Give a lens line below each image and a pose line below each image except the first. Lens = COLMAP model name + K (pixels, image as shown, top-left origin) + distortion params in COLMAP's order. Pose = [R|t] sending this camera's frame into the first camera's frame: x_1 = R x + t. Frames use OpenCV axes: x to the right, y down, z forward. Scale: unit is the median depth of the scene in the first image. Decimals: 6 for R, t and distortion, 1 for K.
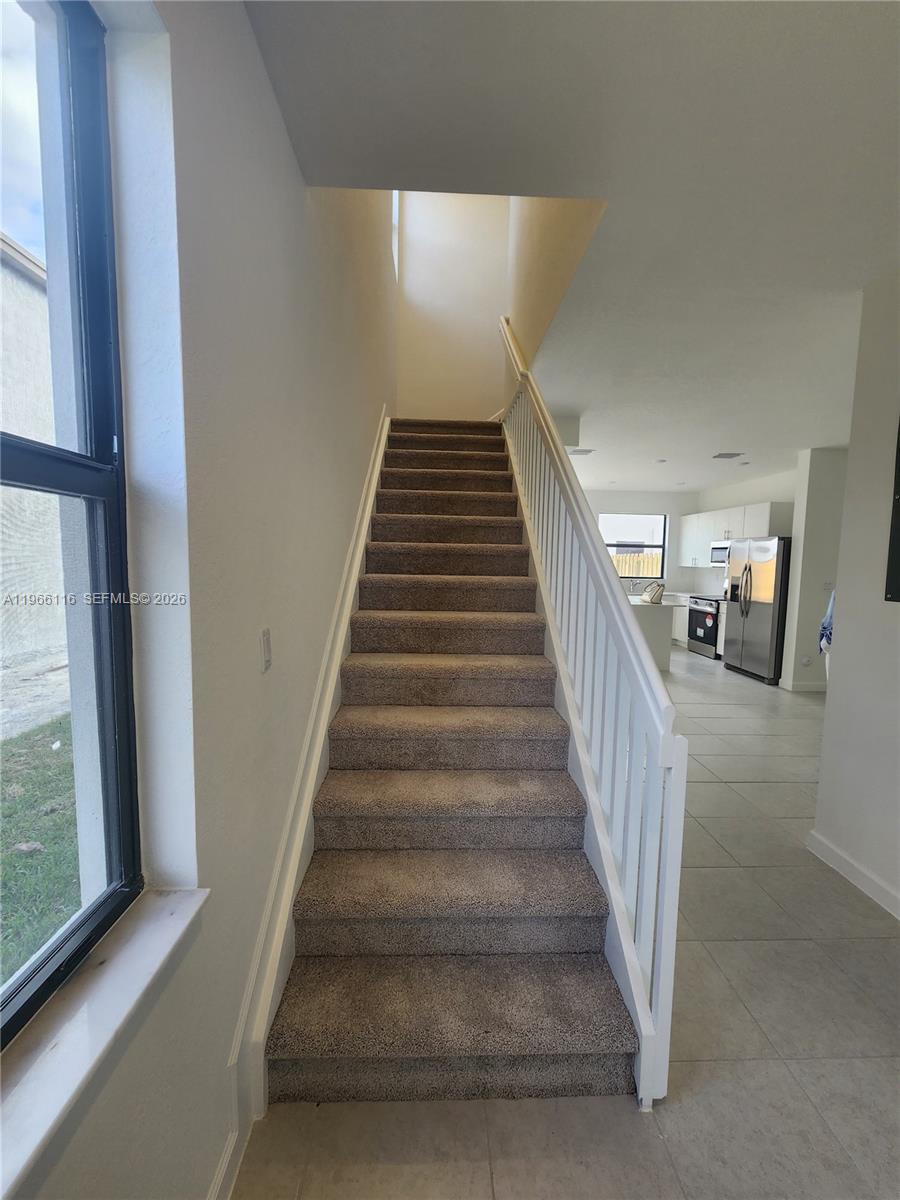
lens RADIAL K [[493.4, 0, 455.2], [0, 493.4, 603.9], [0, 0, 1]] dist [0.000551, 0.000147]
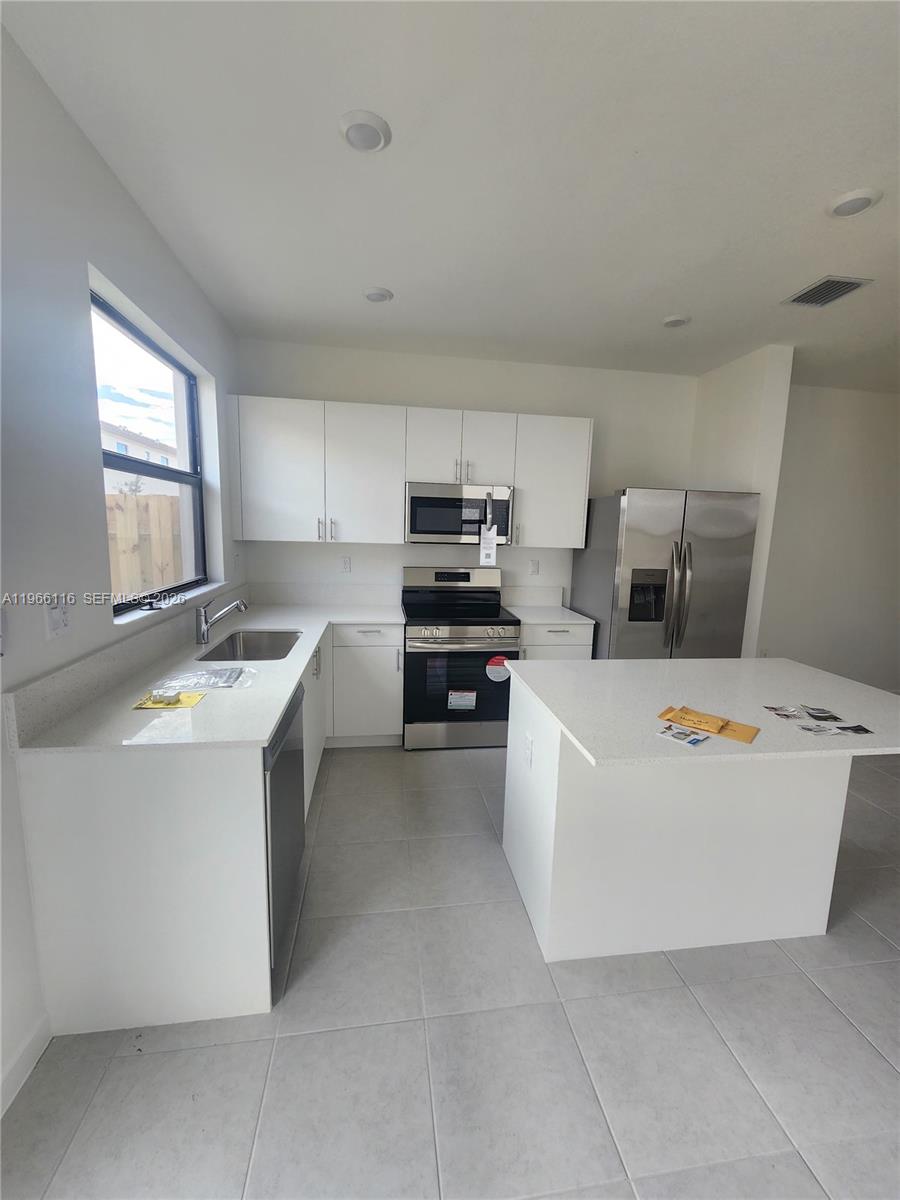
lens RADIAL K [[493.4, 0, 451.2], [0, 493.4, 598.4], [0, 0, 1]] dist [0.000551, 0.000147]
pose [[-0.109960, -0.173680, 0.978644, 0.098064], [0.061719, 0.981521, 0.181126, -0.108514], [-0.992018, 0.080318, -0.097209, 1.065119]]
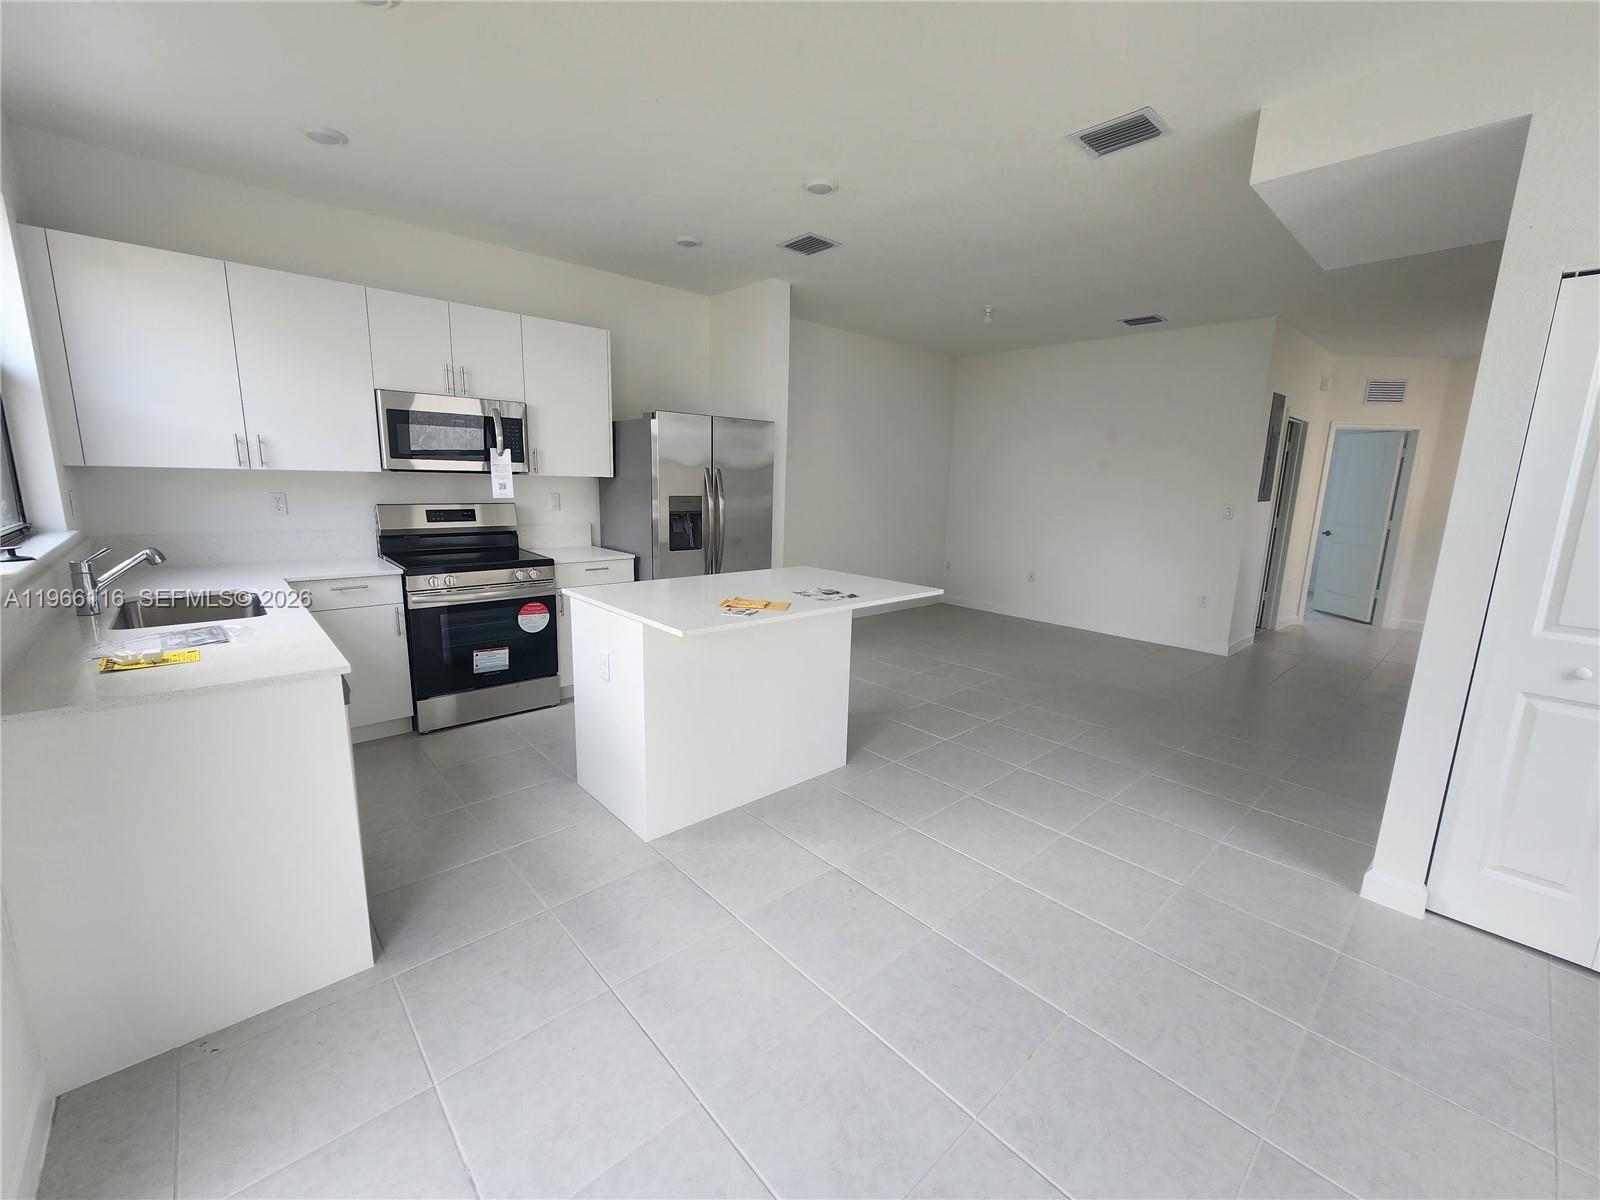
lens RADIAL K [[657.9, 0, 802.6], [0, 657.9, 603.7], [0, 0, 1]] dist [0.000551, 0.000147]
pose [[-0.648346, -0.188878, 0.737545, 0.009225], [0.026987, 0.962428, 0.270191, -0.105998], [-0.760868, 0.195081, -0.618889, 1.137640]]
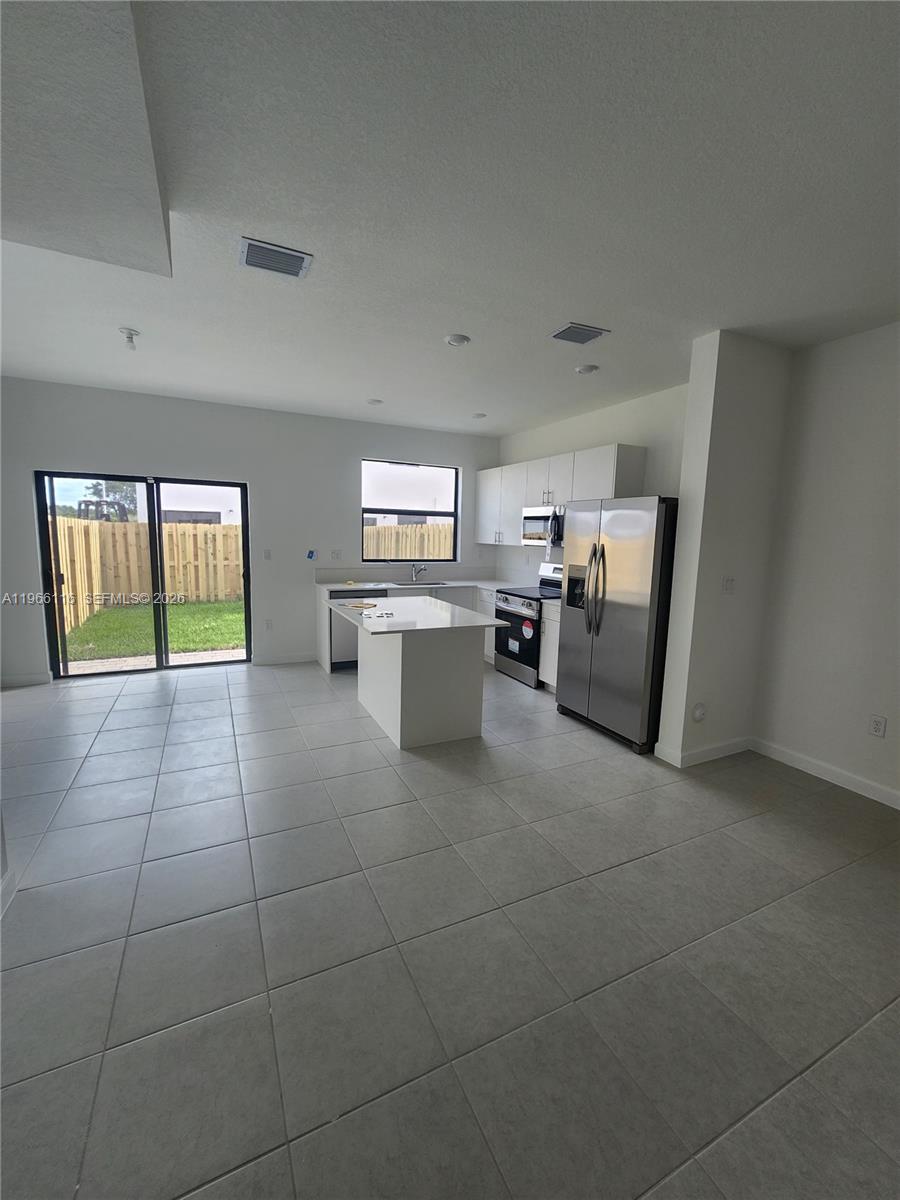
lens RADIAL K [[493.4, 0, 449.9], [0, 493.4, 597.5], [0, 0, 1]] dist [0.000551, 0.000147]
pose [[0.915780, -0.047240, 0.398893, 0.162021], [0.027938, 0.998146, 0.054068, -0.045598], [-0.400708, -0.038370, 0.915402, 0.442001]]
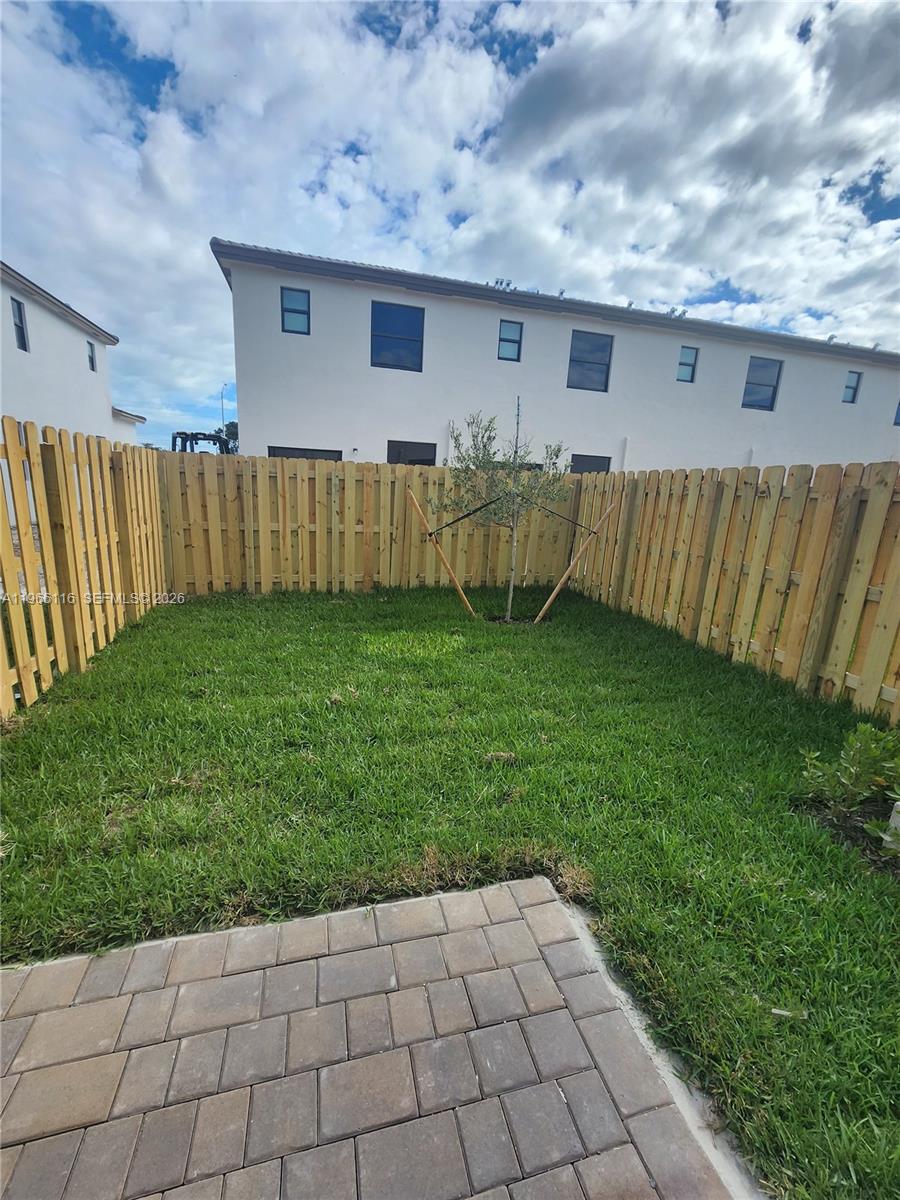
lens RADIAL K [[493.4, 0, 450.6], [0, 493.4, 594.9], [0, 0, 1]] dist [0.000551, 0.000147]
pose [[0.978553, -0.012293, 0.205629, 0.142182], [-0.019437, 0.988254, 0.151579, -0.074861], [-0.205077, -0.152325, 0.966820, 0.787646]]
